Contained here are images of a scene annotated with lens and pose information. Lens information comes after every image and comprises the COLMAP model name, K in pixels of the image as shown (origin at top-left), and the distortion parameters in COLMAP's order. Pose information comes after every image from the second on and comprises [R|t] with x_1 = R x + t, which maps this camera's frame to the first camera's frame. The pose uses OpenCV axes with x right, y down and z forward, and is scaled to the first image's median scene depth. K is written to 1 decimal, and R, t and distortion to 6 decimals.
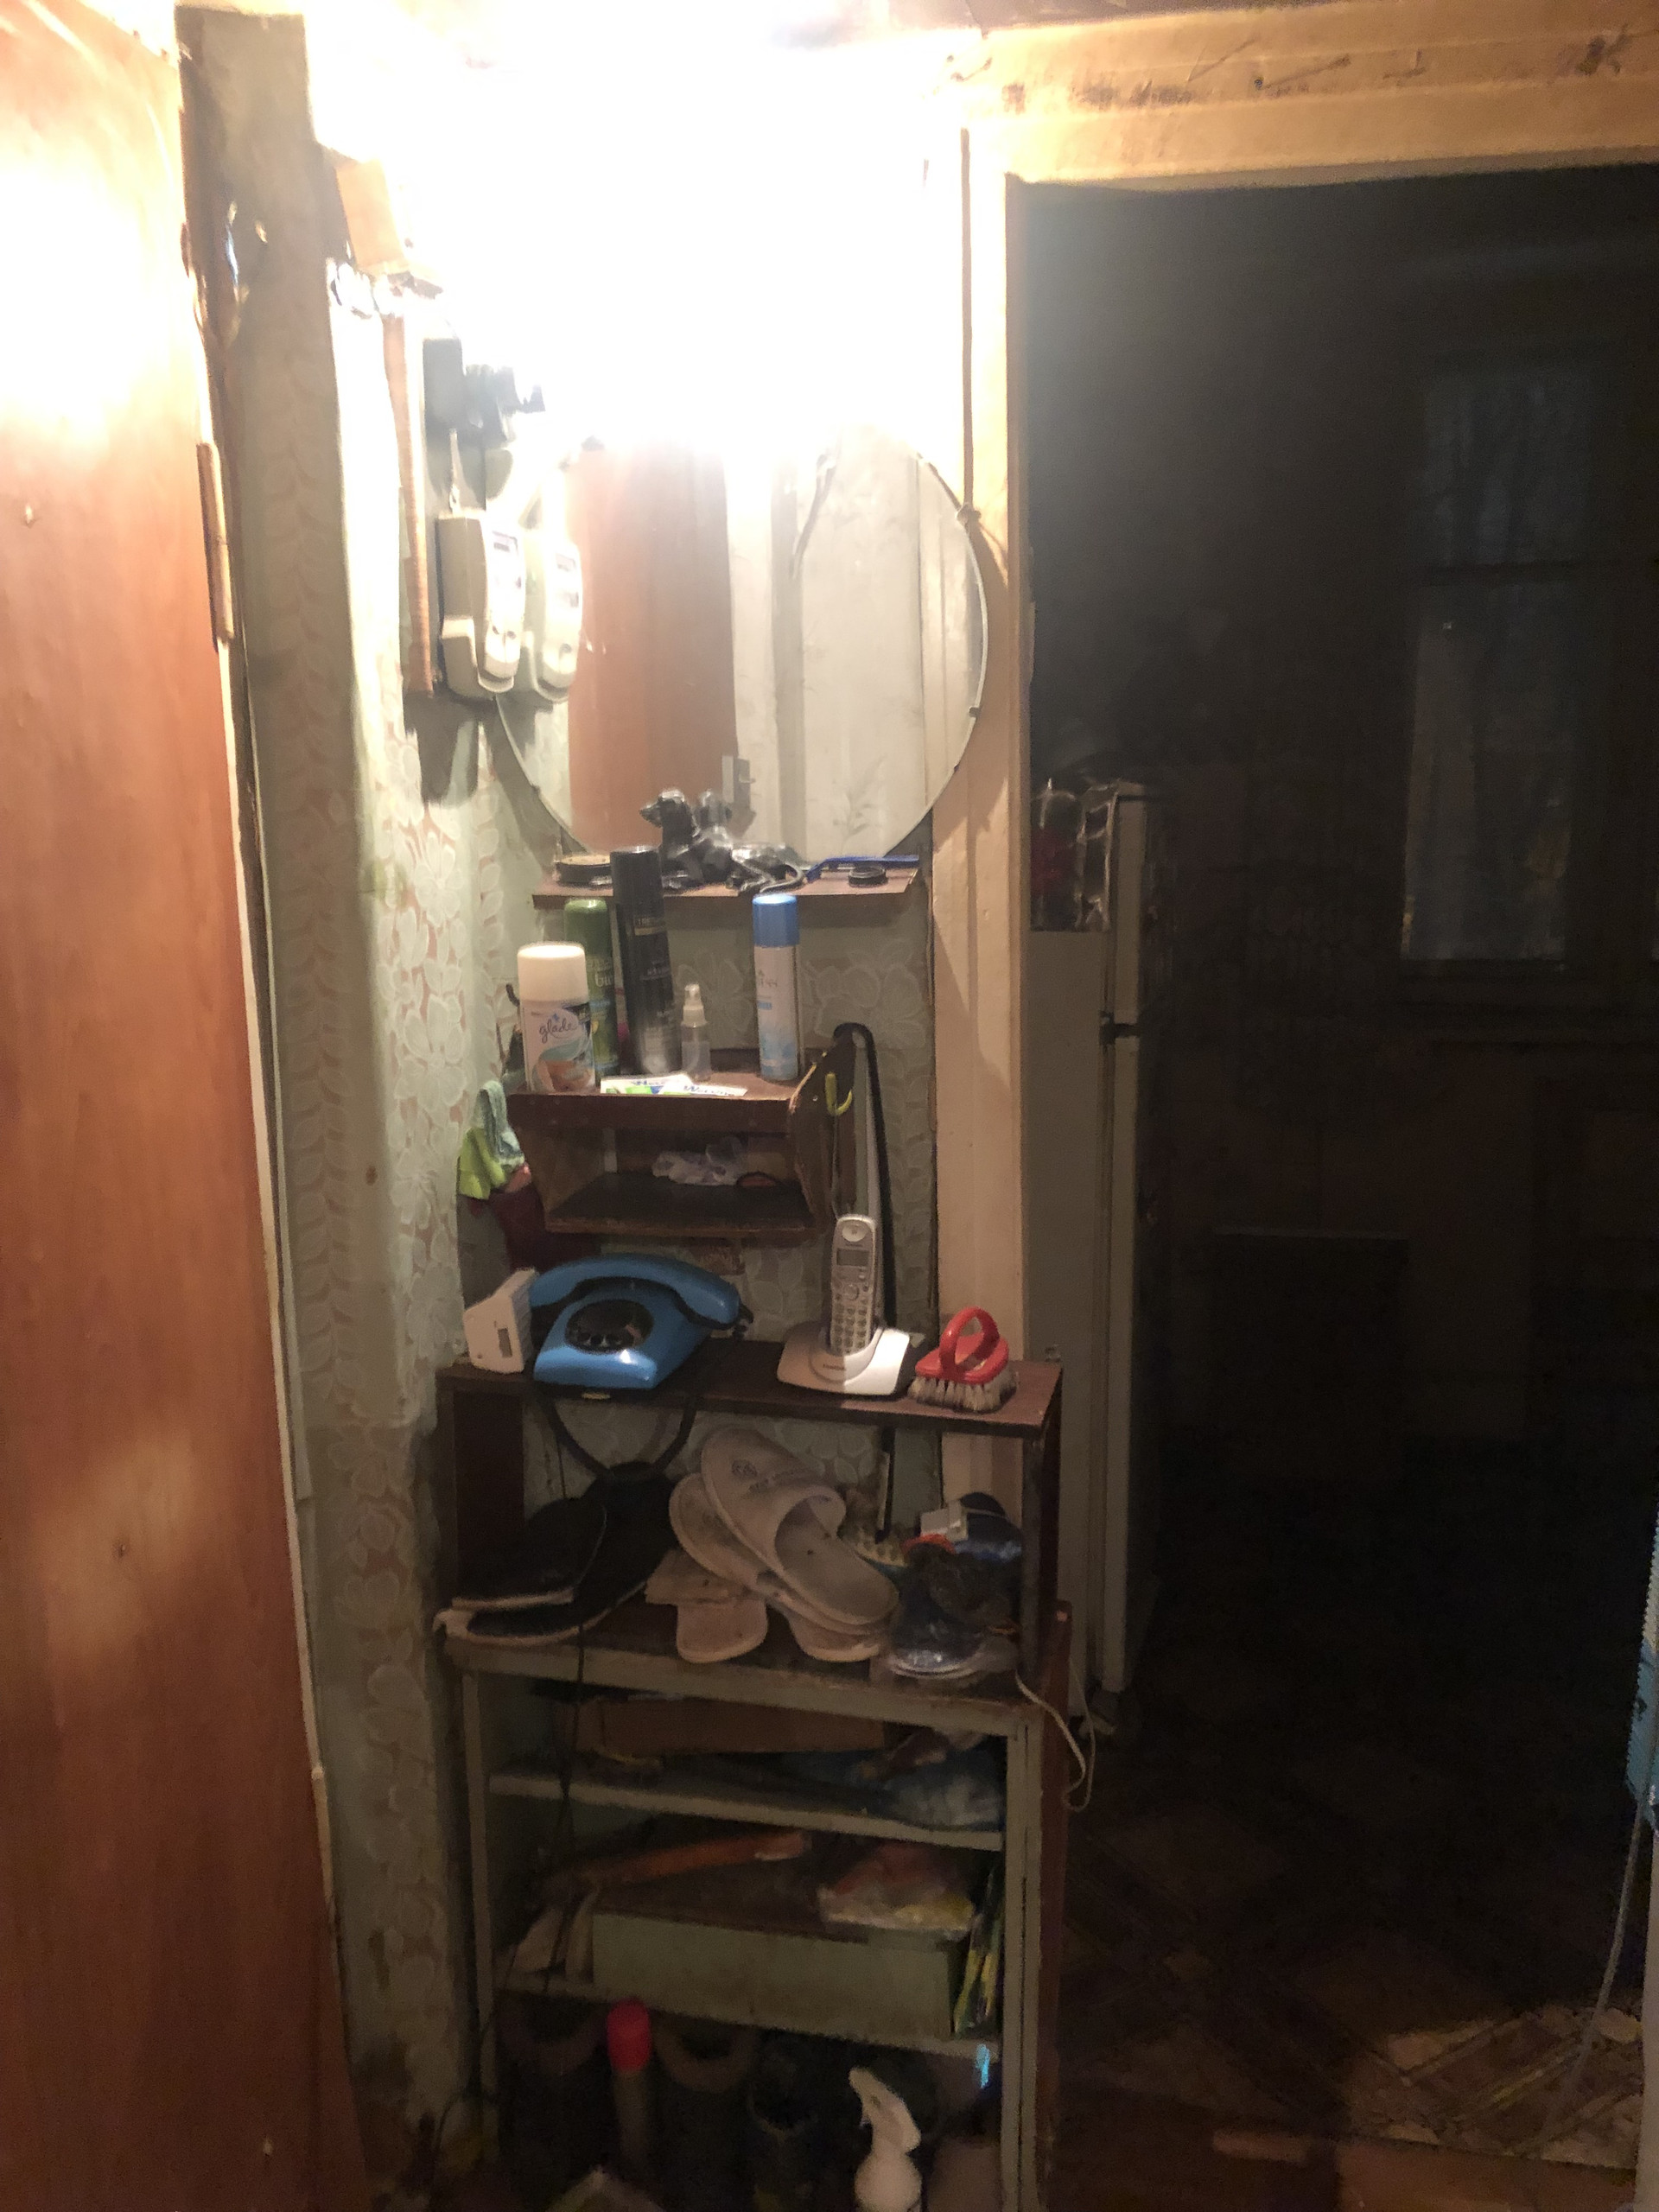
lens RADIAL K [[1615.7, 0, 832.0], [0, 1615.7, 1110.2], [0, 0, 1]] dist [0.022183, -0.001638]
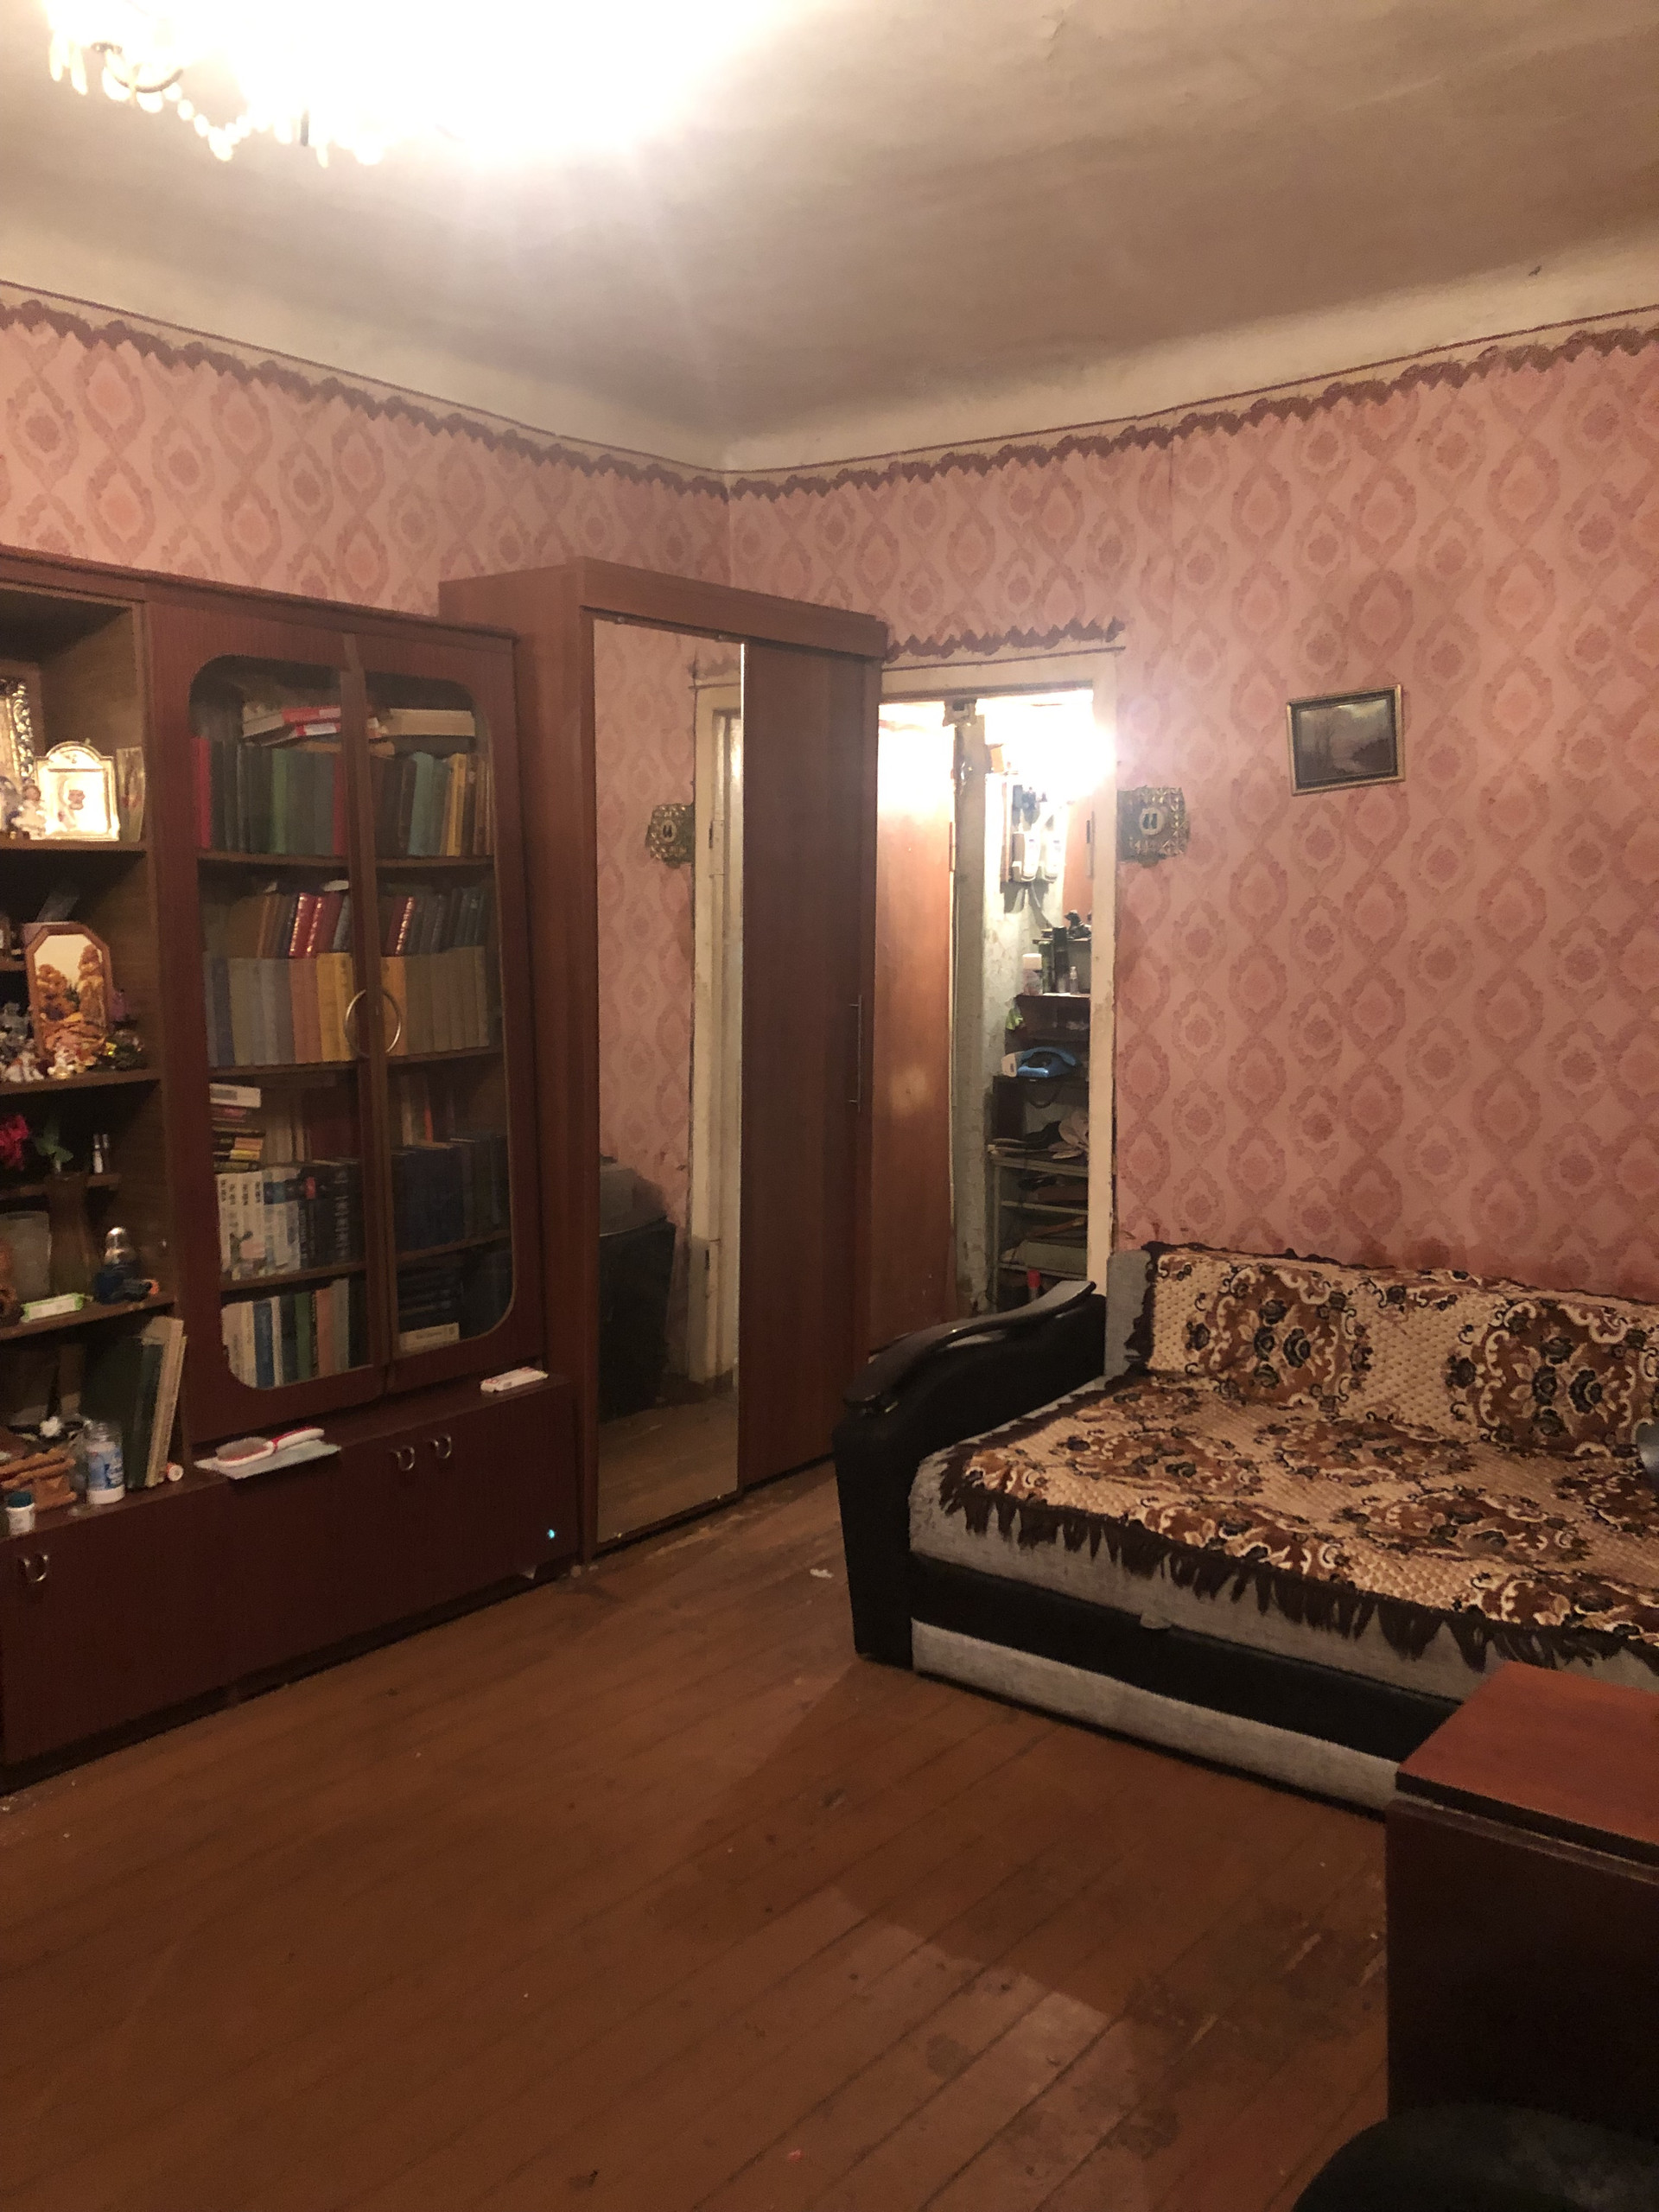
lens RADIAL K [[1784.8, 0, 830.8], [0, 1784.8, 1113.9], [0, 0, 1]] dist [0.034647, -0.006786]
pose [[0.896840, 0.060594, -0.438184, 1.128438], [-0.086381, 0.995493, -0.039135, 0.424299], [0.433838, 0.072949, 0.898033, -2.588766]]
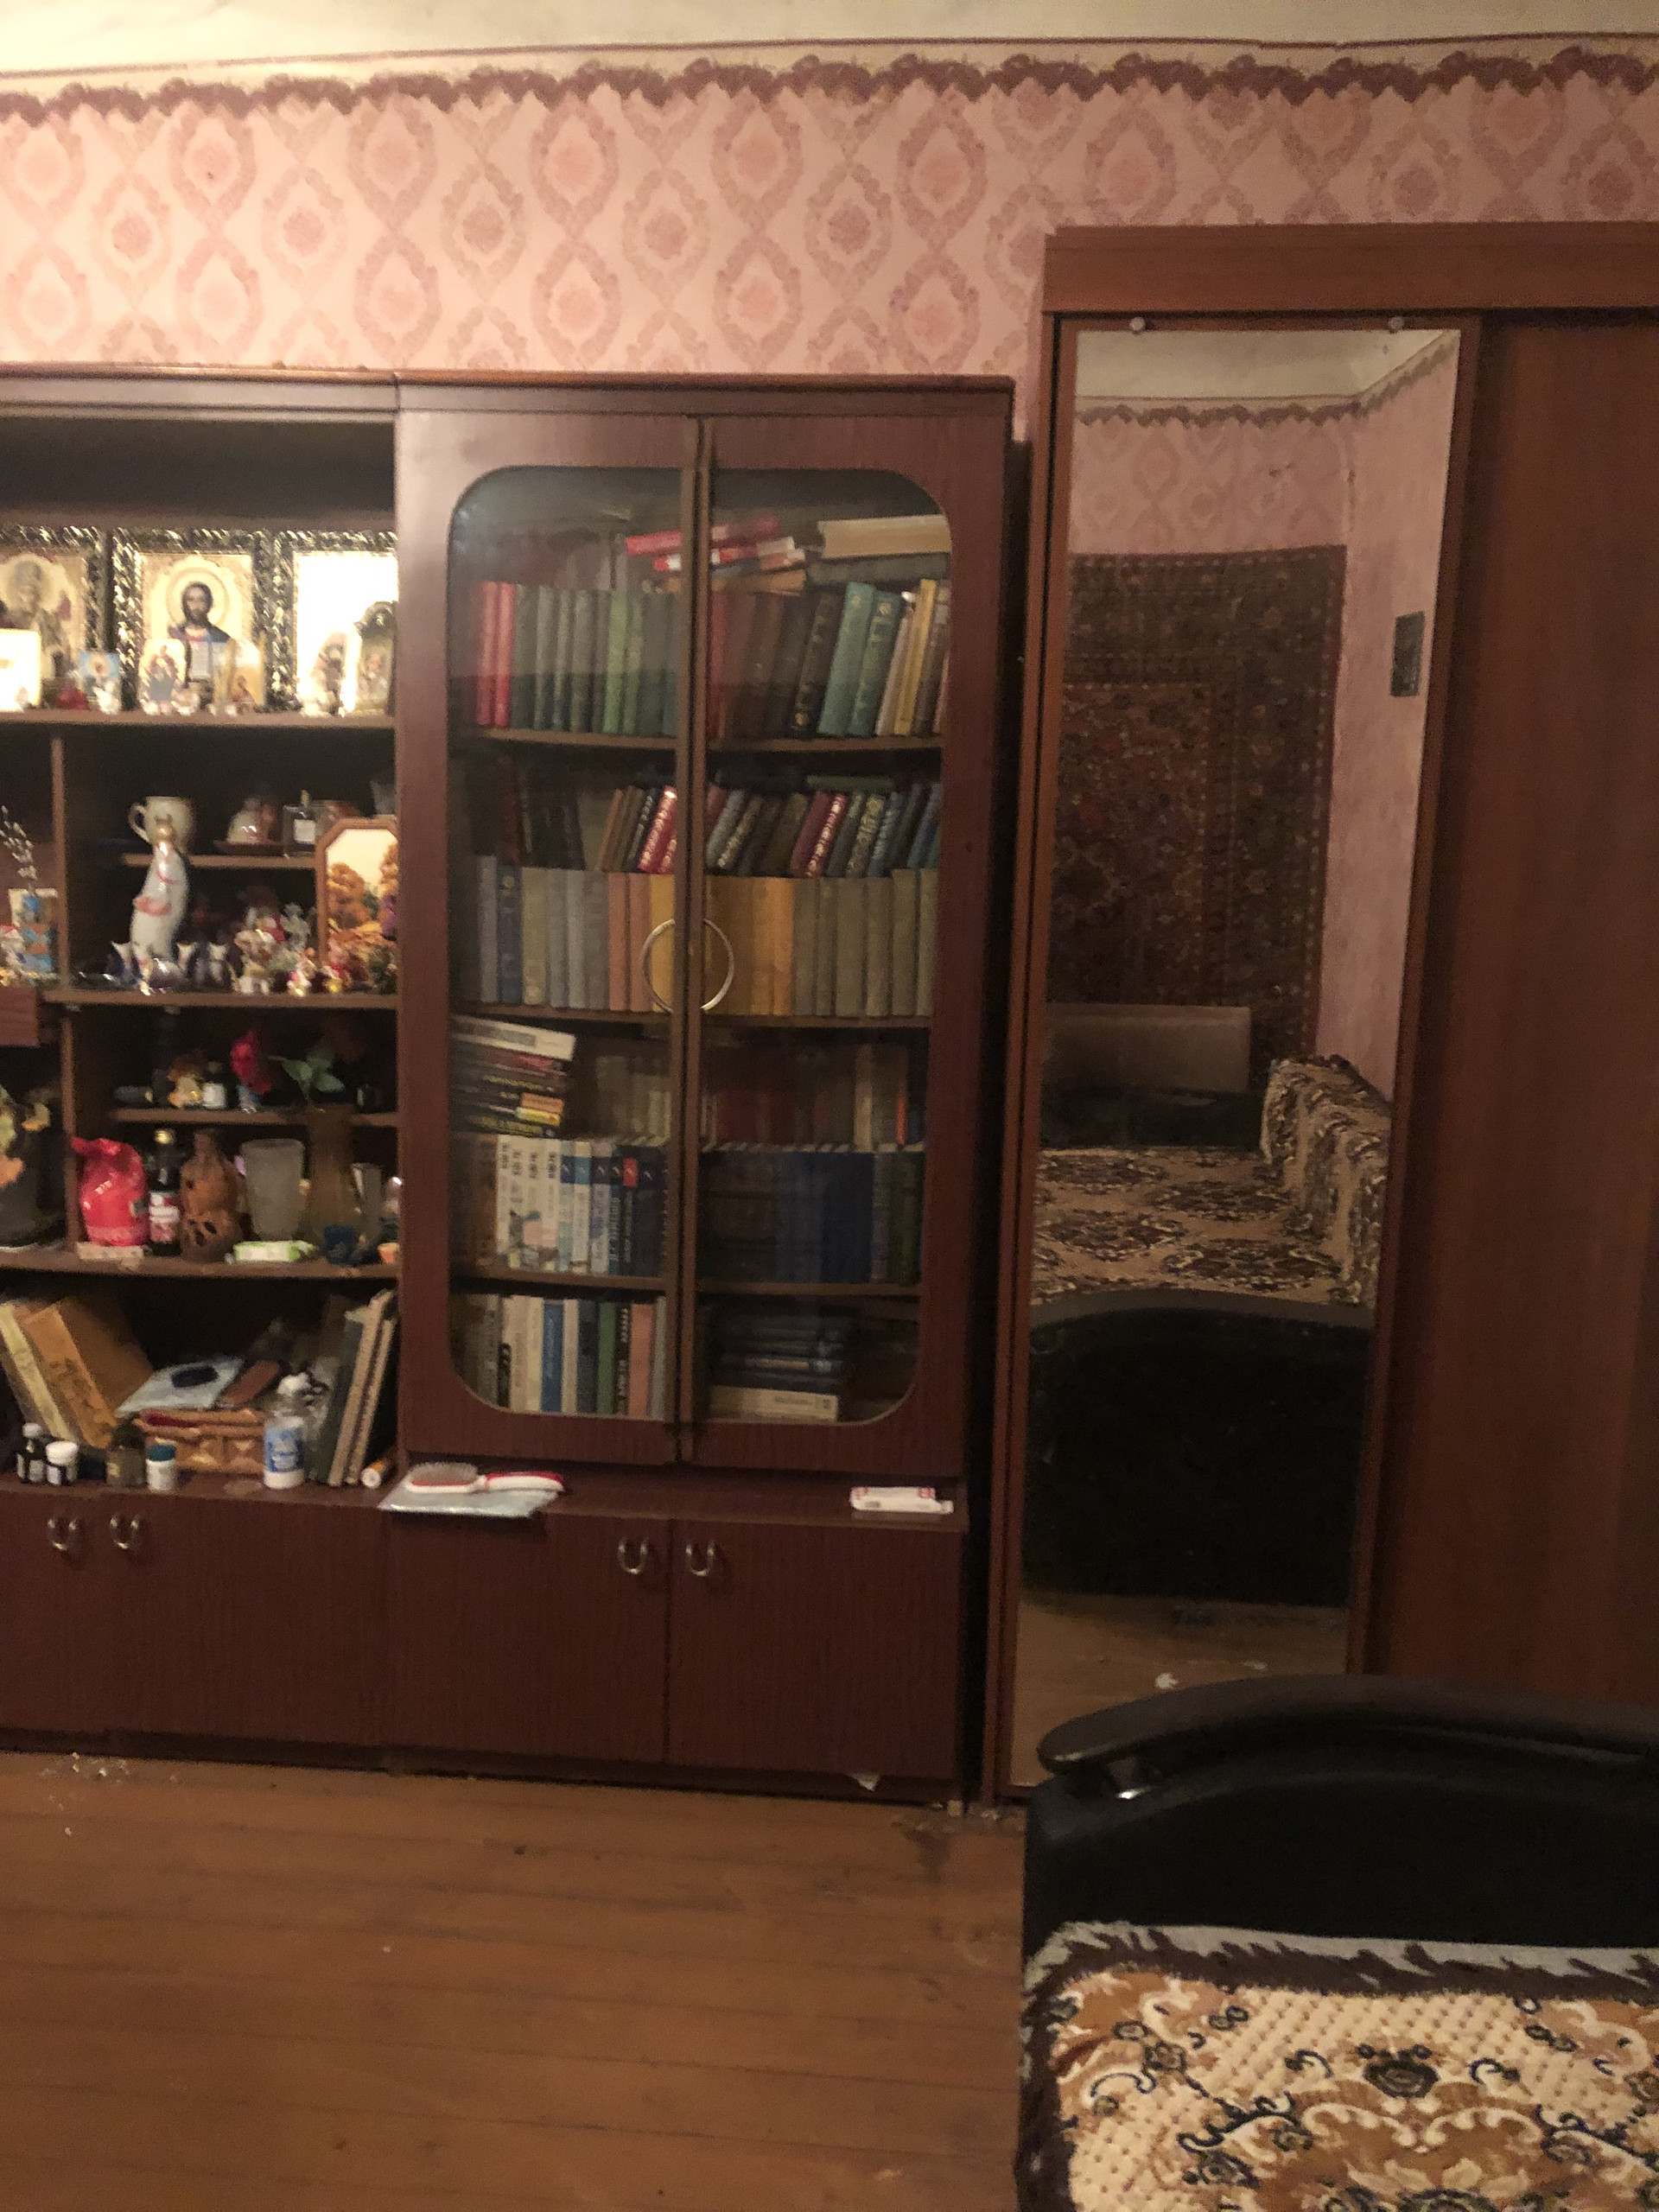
lens RADIAL K [[1796.1, 0, 830.8], [0, 1796.1, 1114.1], [0, 0, 1]] dist [0.041525, -0.002916]
pose [[0.144331, 0.175612, -0.973822, 1.267176], [-0.196681, 0.969582, 0.145697, 0.139246], [0.969786, 0.170504, 0.174480, -0.961902]]
